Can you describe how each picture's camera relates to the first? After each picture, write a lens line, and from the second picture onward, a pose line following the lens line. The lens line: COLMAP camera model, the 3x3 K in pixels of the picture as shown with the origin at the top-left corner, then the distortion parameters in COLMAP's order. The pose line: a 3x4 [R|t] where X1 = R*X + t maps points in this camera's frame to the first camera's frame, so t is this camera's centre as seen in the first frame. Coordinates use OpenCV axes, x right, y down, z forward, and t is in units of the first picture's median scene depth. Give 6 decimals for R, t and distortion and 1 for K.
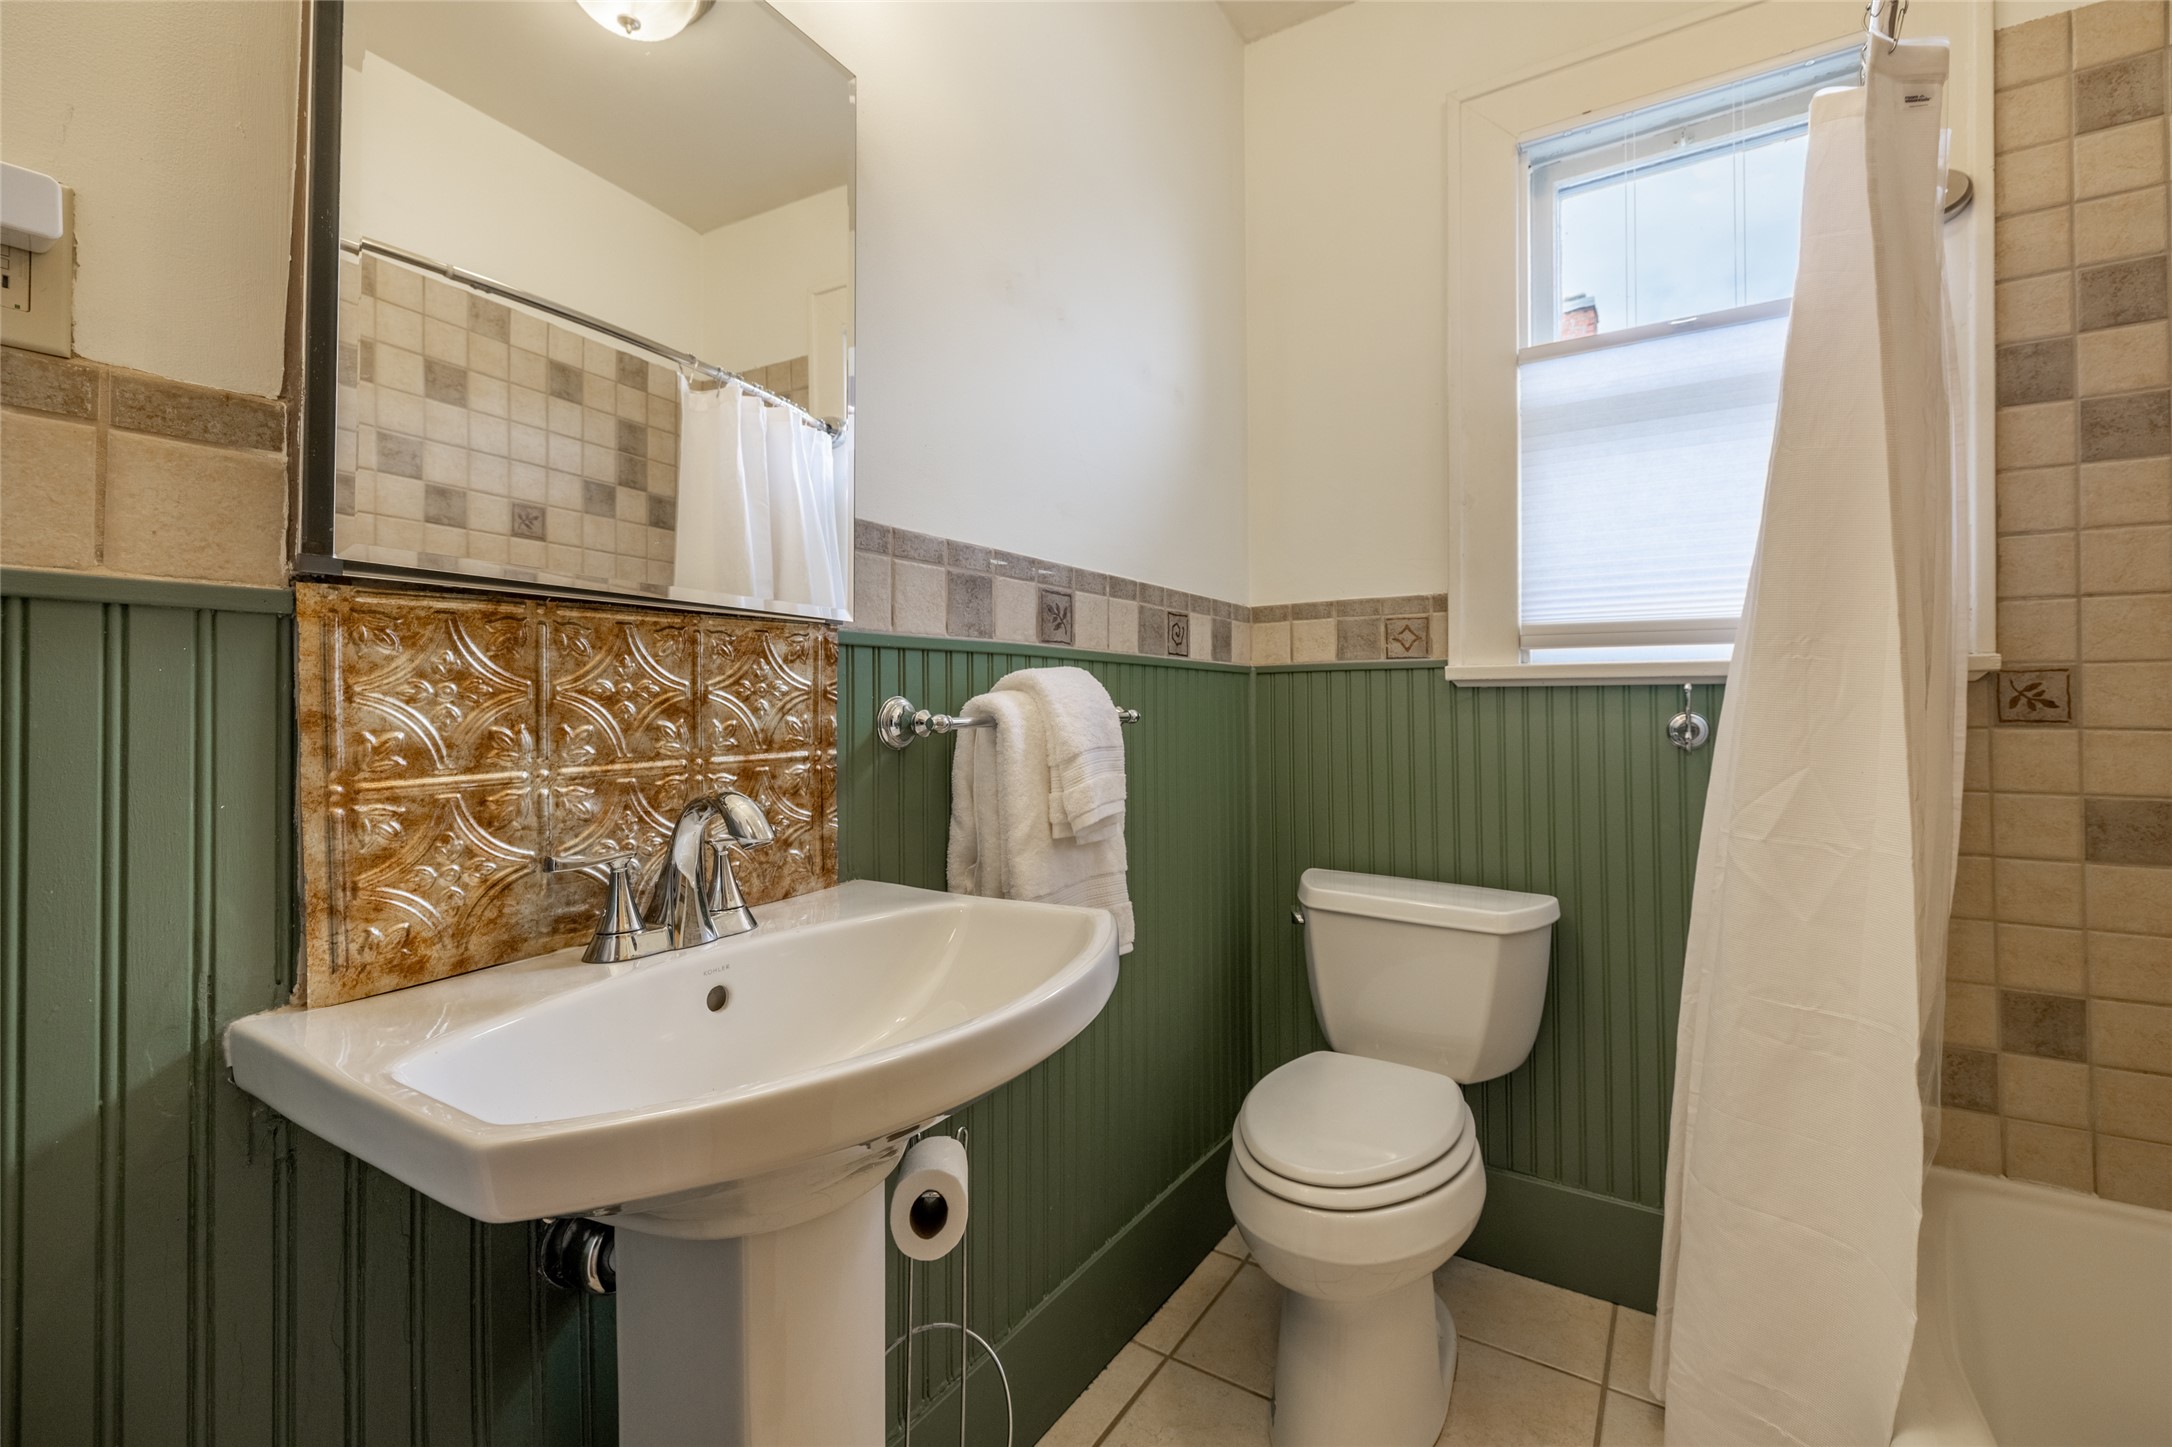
lens RADIAL K [[918.1, 0, 1087.4], [0, 918.1, 706.3], [0, 0, 1]] dist [0.000988, 0.000168]
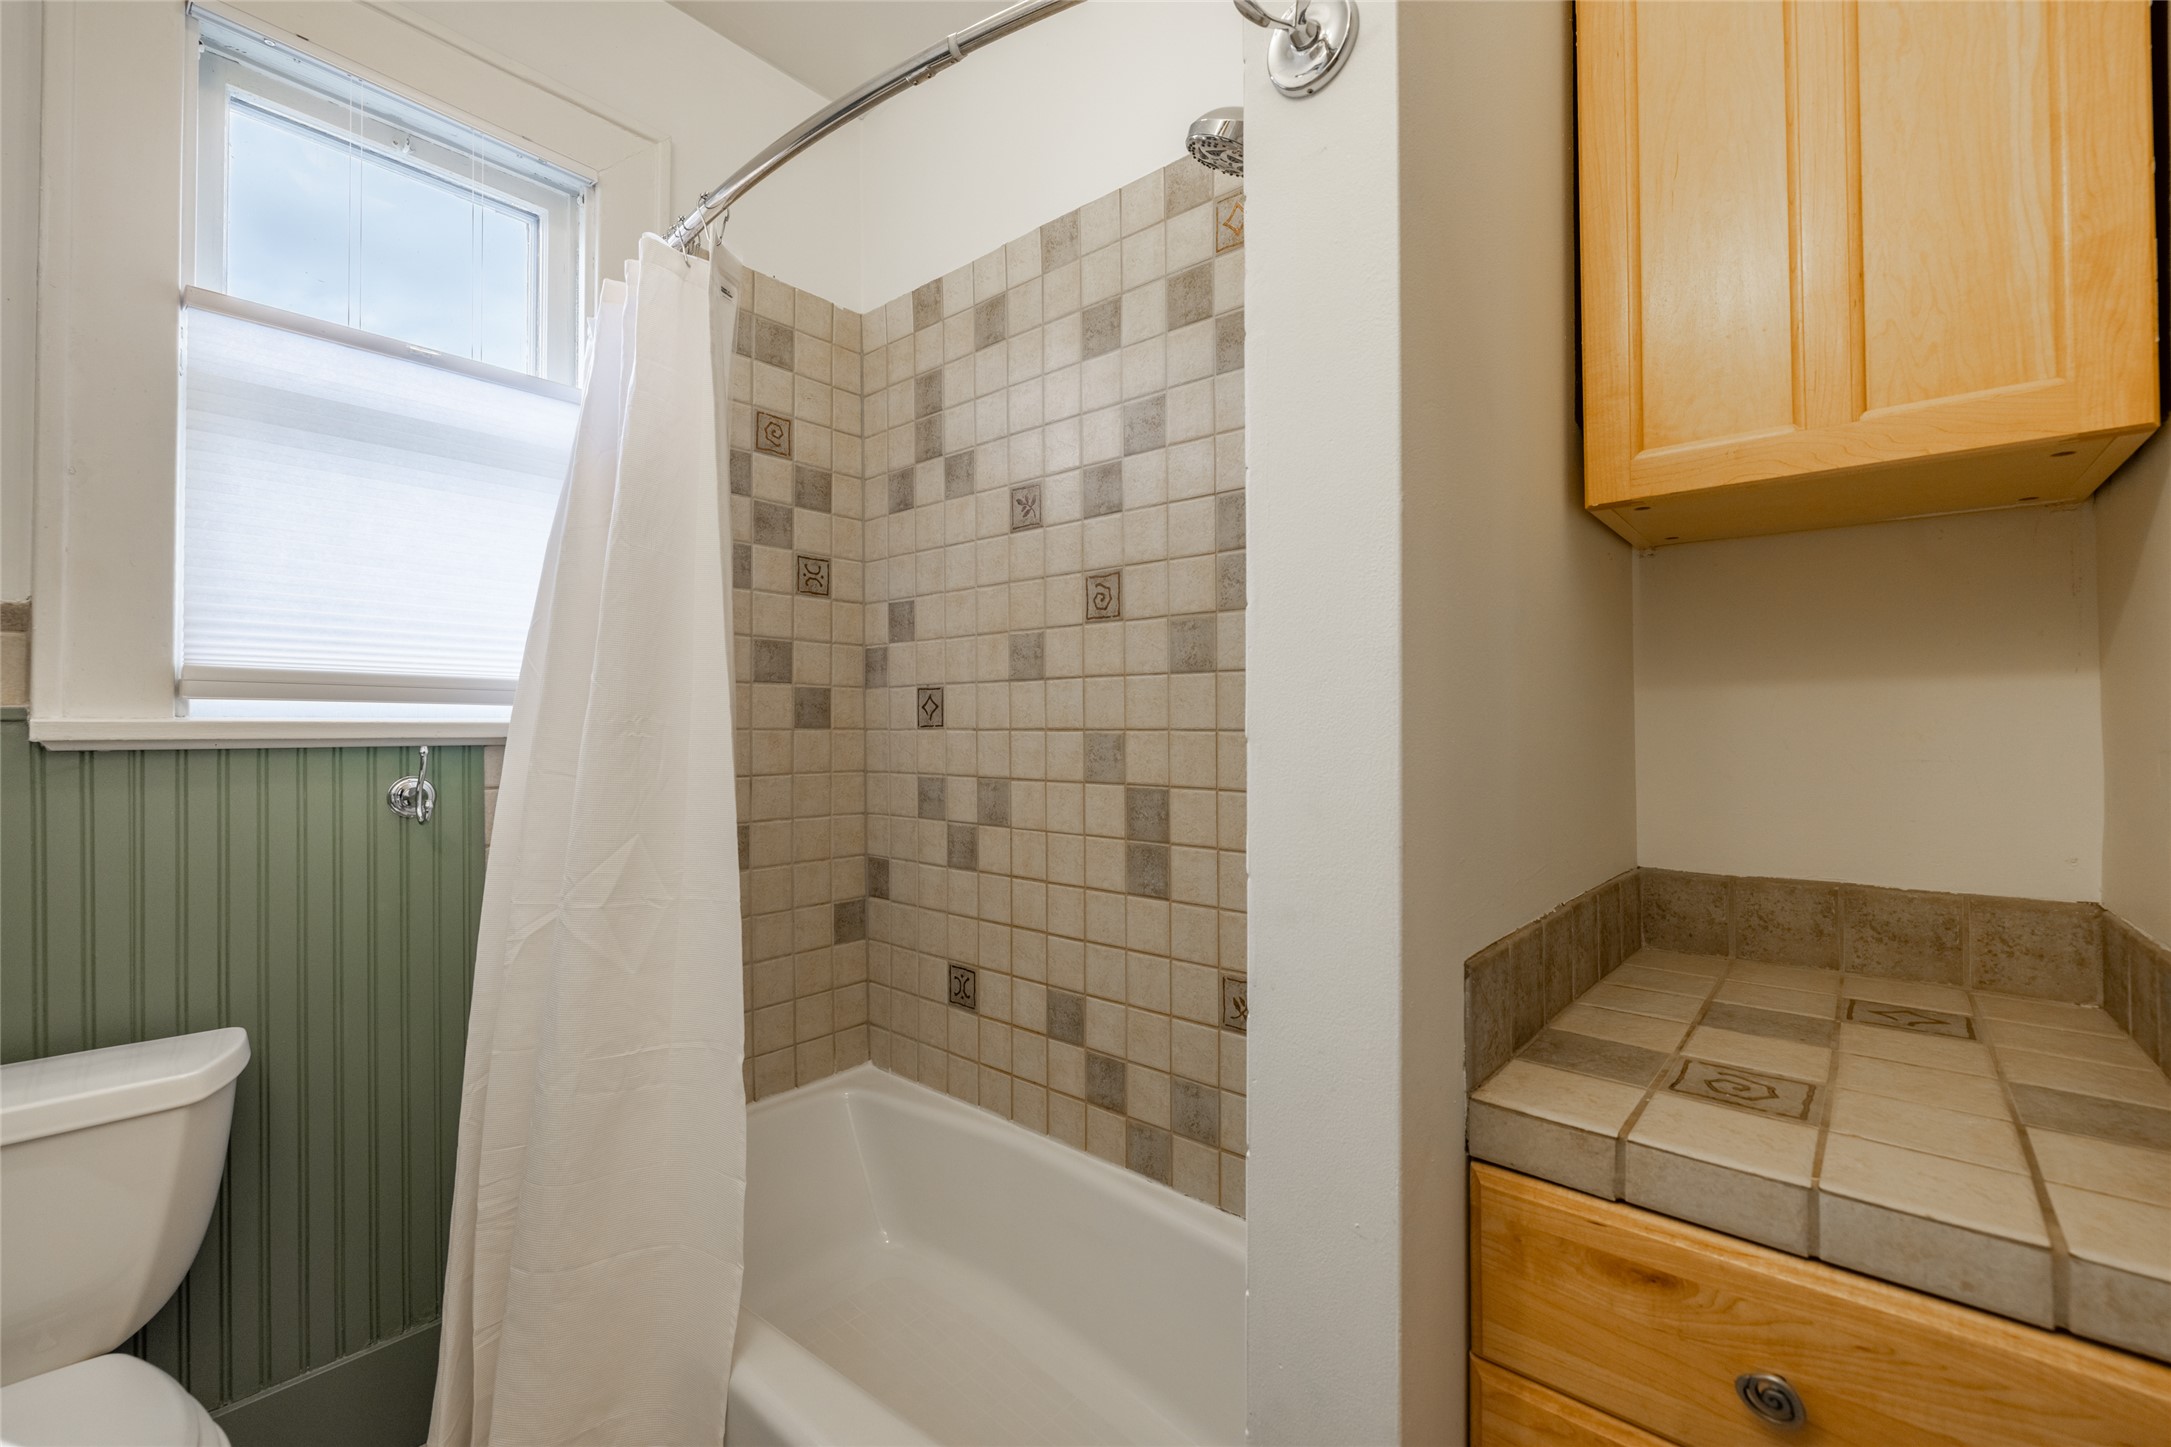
lens RADIAL K [[917.7, 0, 1083.7], [0, 917.7, 722.3], [0, 0, 1]] dist [0.000988, 0.000168]
pose [[0.129430, 0.003538, 0.991582, -0.156533], [0.002597, 0.999989, -0.003907, -0.039980], [-0.991585, 0.003081, 0.129419, 0.210097]]
